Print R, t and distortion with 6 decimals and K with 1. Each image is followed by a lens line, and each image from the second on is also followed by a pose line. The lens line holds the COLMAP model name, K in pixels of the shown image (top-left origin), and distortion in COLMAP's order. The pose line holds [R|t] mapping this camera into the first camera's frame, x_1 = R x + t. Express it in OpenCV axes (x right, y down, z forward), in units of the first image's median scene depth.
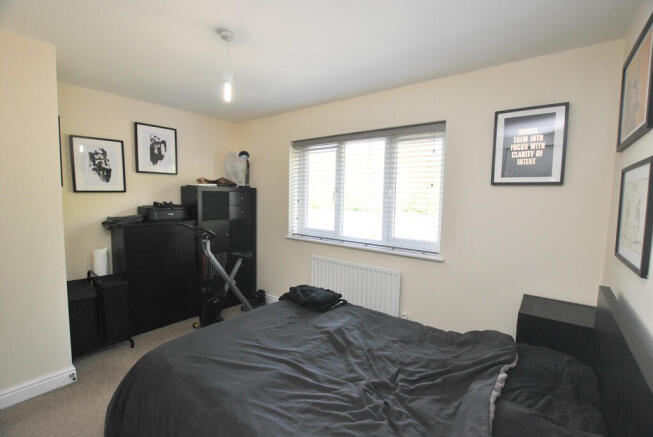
lens RADIAL K [[290.2, 0, 330.6], [0, 290.2, 220.8], [0, 0, 1]] dist [-0.021001, 0.000005]
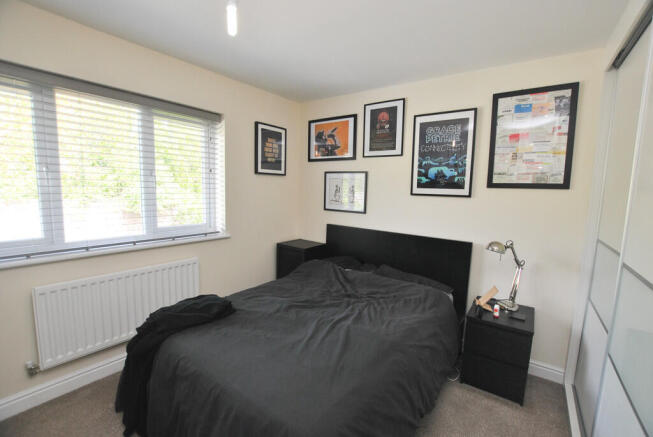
lens RADIAL K [[290.2, 0, 330.6], [0, 290.2, 220.8], [0, 0, 1]] dist [-0.021001, 0.000005]
pose [[-0.038688, -0.134761, 0.990123, -0.906786], [0.054306, 0.989116, 0.136746, -0.073894], [-0.997775, 0.059060, -0.030949, 0.719234]]
